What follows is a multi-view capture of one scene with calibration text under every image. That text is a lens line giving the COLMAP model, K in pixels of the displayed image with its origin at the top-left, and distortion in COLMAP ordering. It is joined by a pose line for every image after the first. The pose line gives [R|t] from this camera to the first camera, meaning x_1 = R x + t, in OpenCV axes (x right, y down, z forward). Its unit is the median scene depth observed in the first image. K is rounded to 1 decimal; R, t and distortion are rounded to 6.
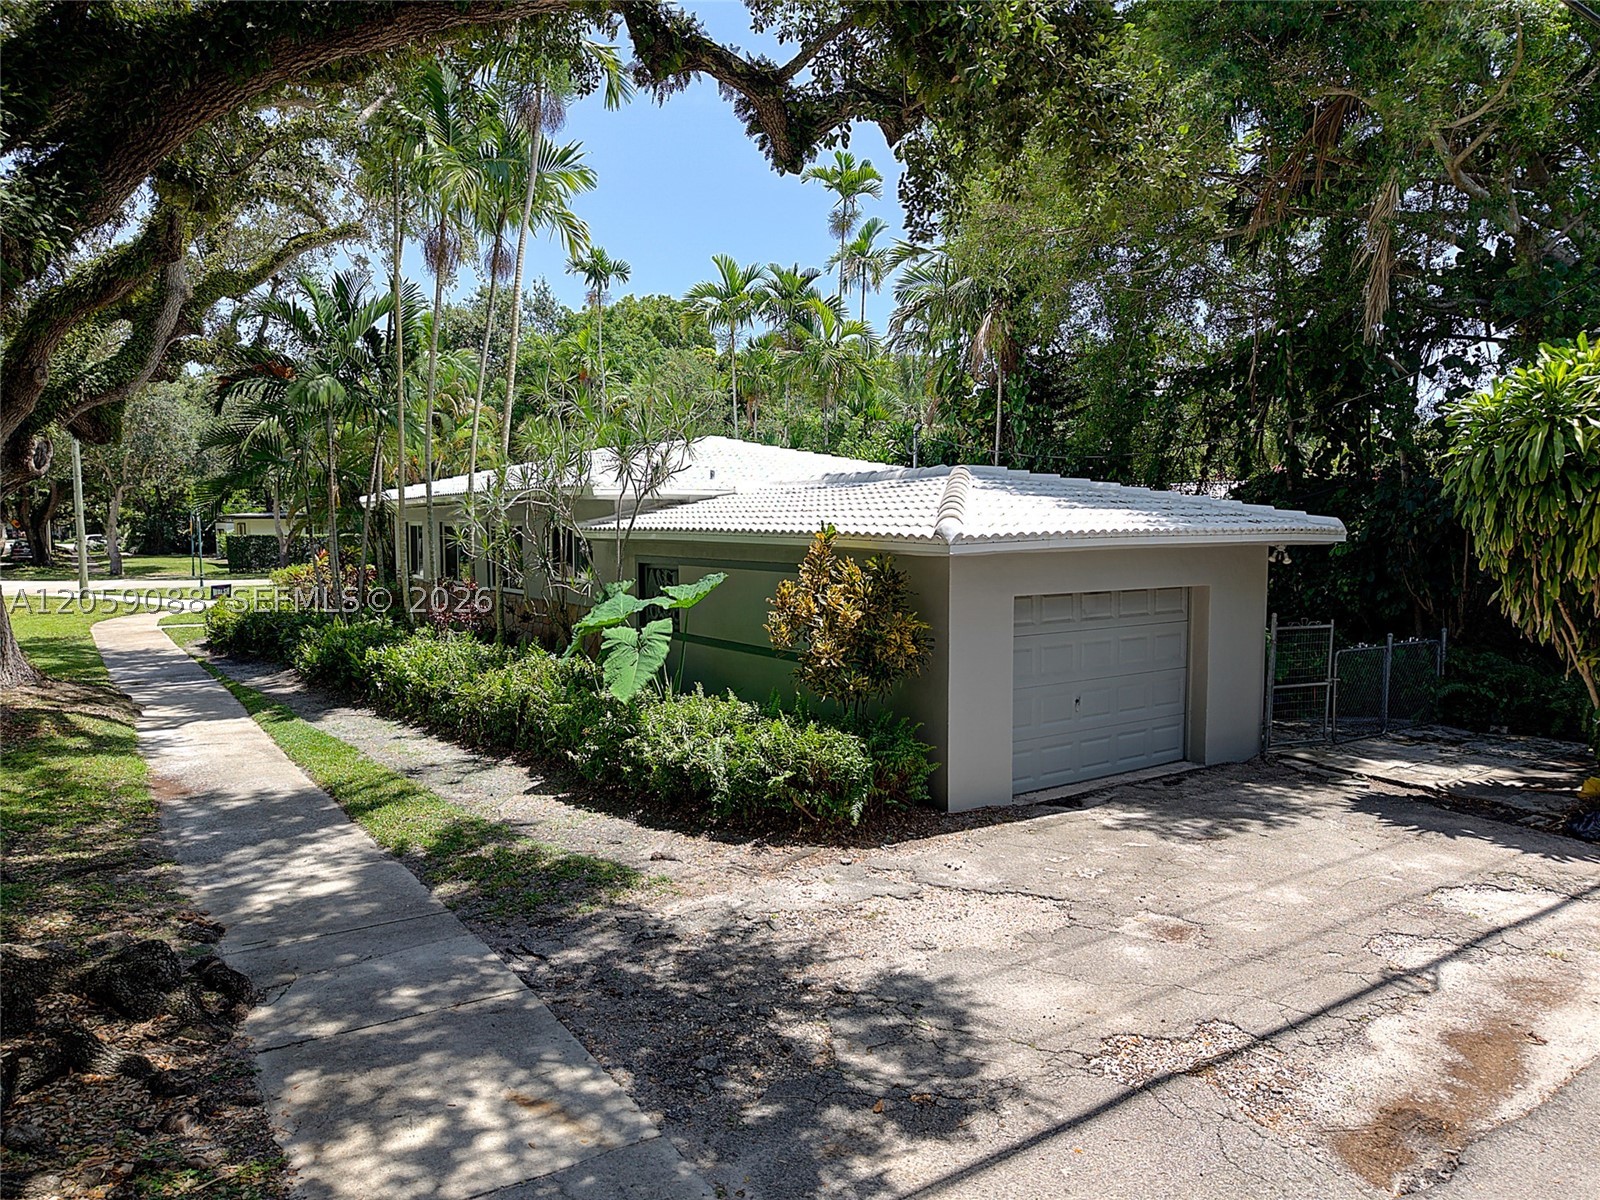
lens RADIAL K [[1063.9, 0, 800.3], [0, 1063.9, 601.9], [0, 0, 1]] dist [0.004701, -0.005684]
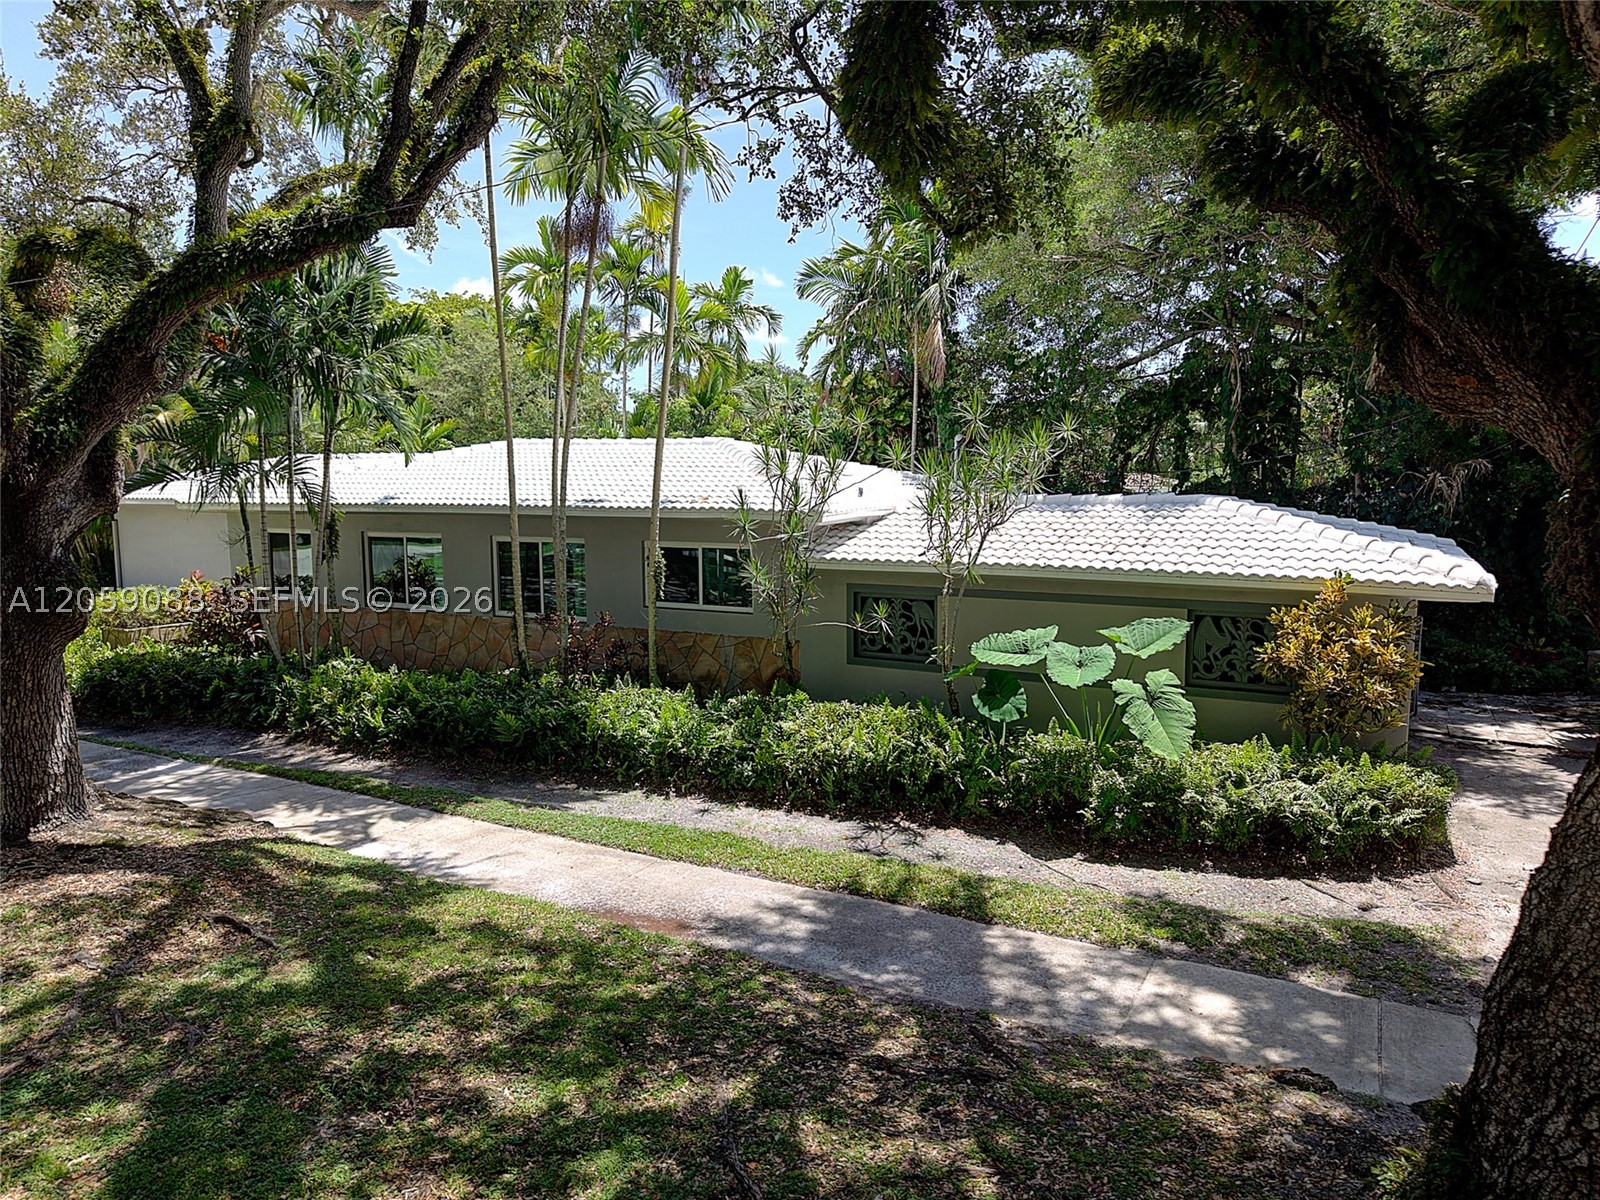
lens RADIAL K [[1063.9, 0, 800.9], [0, 1063.9, 602.0], [0, 0, 1]] dist [0.004701, -0.005684]
pose [[0.887164, -0.049153, 0.458828, -1.062563], [0.027114, 0.998145, 0.054502, -0.133431], [-0.460656, -0.035912, 0.886852, 0.310353]]
